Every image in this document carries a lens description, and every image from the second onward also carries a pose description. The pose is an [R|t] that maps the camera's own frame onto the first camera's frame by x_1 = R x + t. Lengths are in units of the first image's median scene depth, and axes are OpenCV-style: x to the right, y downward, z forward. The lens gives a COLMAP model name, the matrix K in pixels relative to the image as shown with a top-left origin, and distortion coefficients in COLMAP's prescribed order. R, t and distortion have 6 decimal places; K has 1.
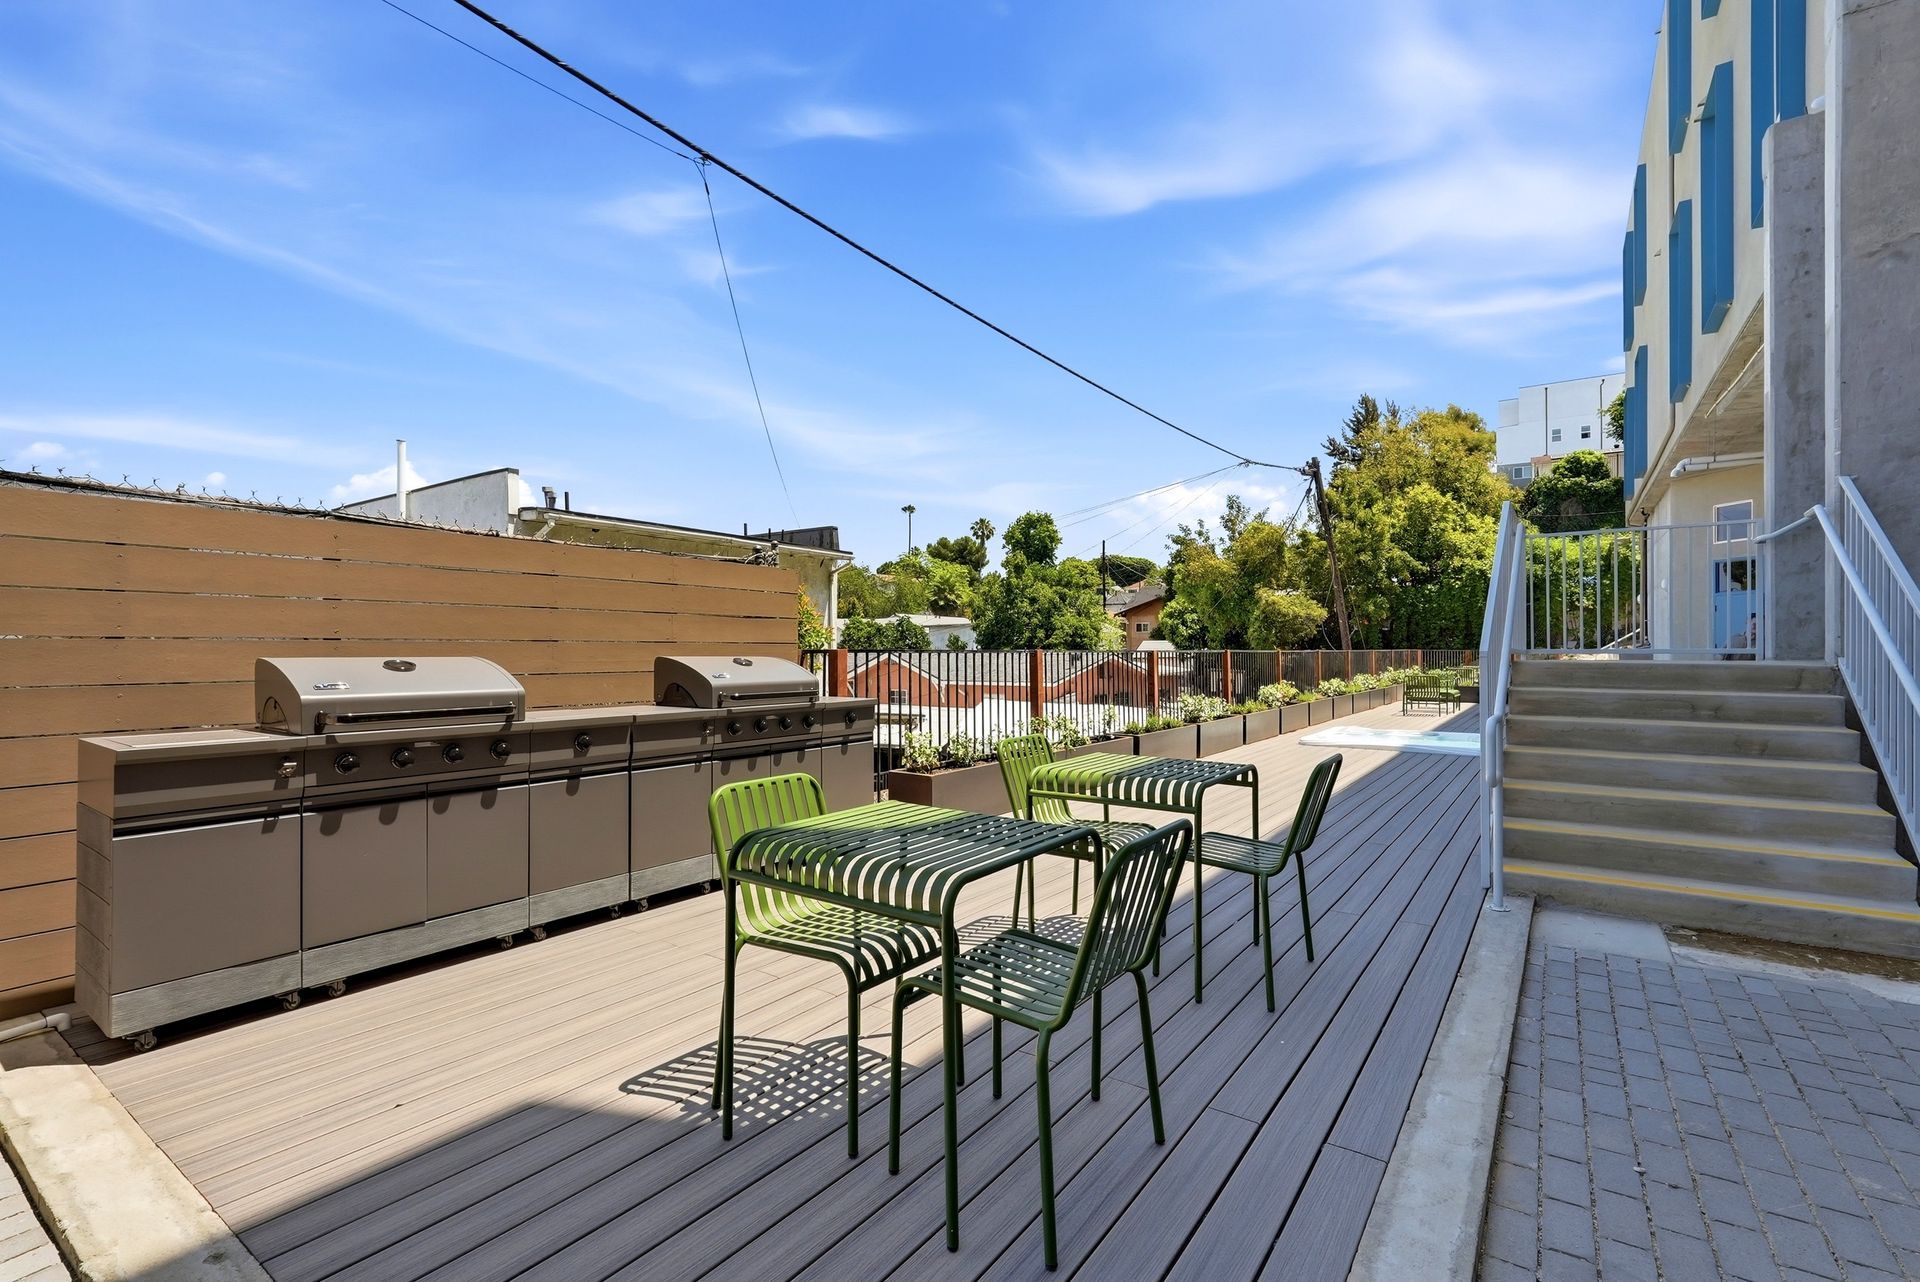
lens RADIAL K [[874.4, 0, 957.4], [0, 874.4, 621.6], [0, 0, 1]] dist [-0.000862, 0.000175]
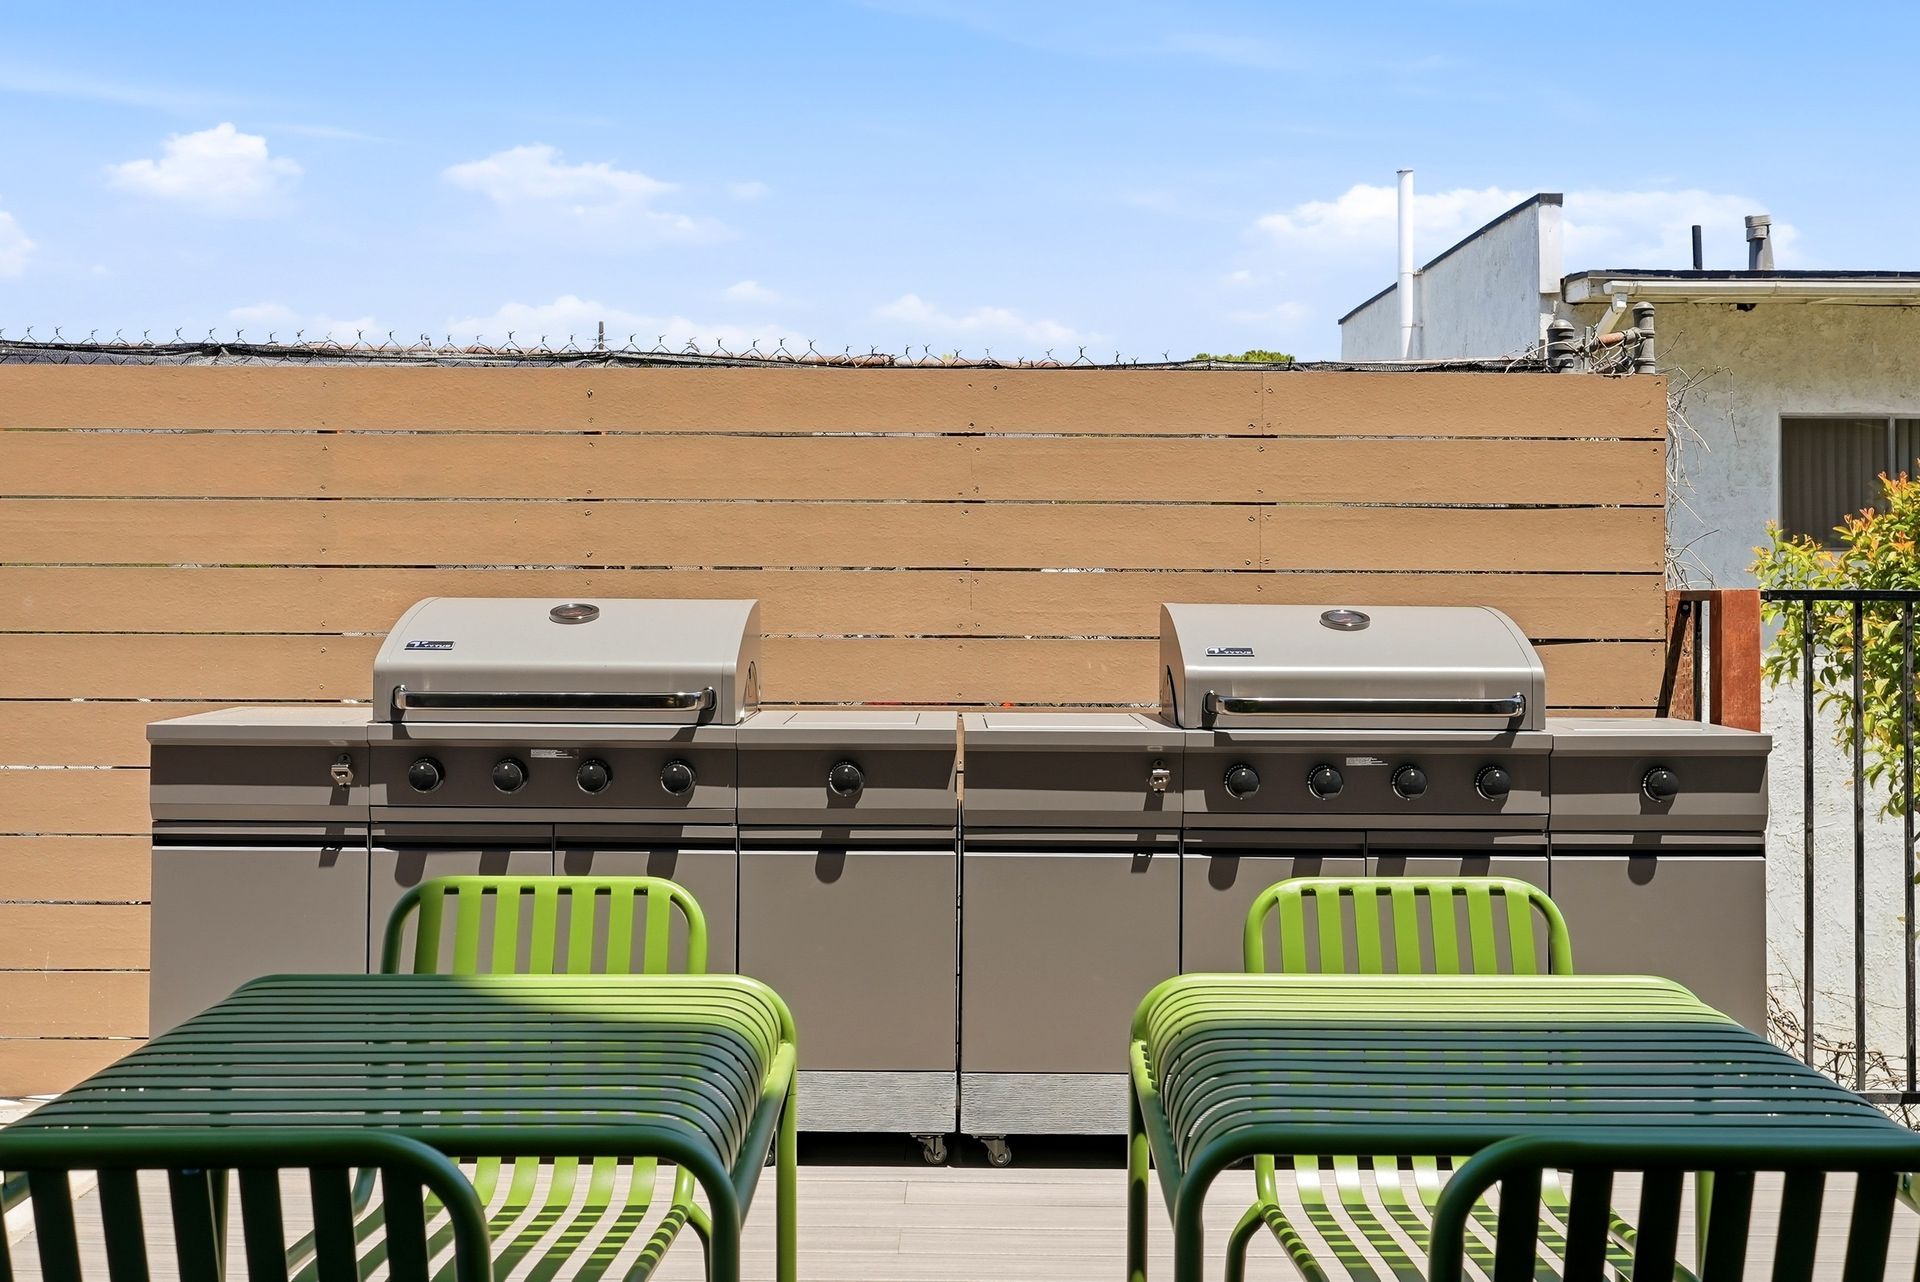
lens RADIAL K [[1664.1, 0, 959.9], [0, 1664.1, 542.2], [0, 0, 1]] dist [-0.001159, 0.001040]
pose [[0.597112, -0.018112, -0.801953, 0.315037], [0.017117, 0.999805, -0.009835, 0.017400], [0.801975, -0.007854, 0.597306, 0.463168]]
